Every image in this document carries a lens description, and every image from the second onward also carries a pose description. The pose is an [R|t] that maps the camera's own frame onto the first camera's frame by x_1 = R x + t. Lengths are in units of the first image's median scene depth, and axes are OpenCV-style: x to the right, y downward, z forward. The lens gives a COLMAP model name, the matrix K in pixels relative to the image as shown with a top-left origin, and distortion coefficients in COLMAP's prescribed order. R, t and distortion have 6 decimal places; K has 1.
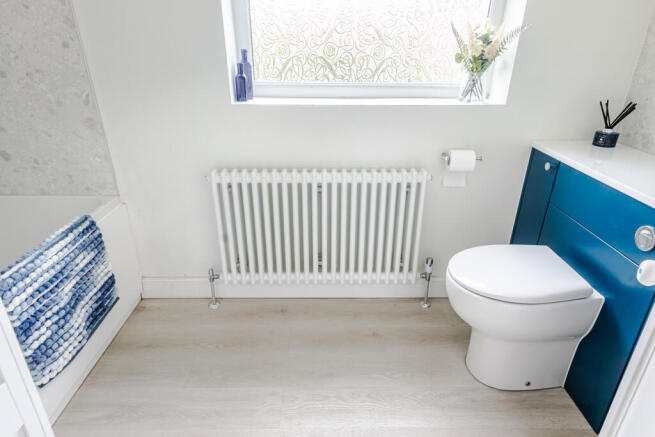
lens RADIAL K [[394.7, 0, 327.5], [0, 394.7, 218.5], [0, 0, 1]] dist [-0.000046, 0.001039]
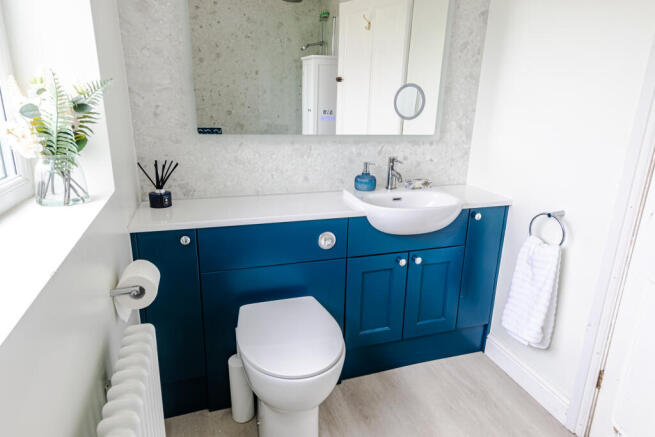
lens RADIAL K [[394.7, 0, 327.5], [0, 394.7, 218.5], [0, 0, 1]] dist [-0.000046, 0.001039]
pose [[-0.313270, -0.269105, 0.910738, -0.320154], [0.371005, 0.848119, 0.378218, -0.389547], [-0.874195, 0.456373, -0.165851, 0.860896]]
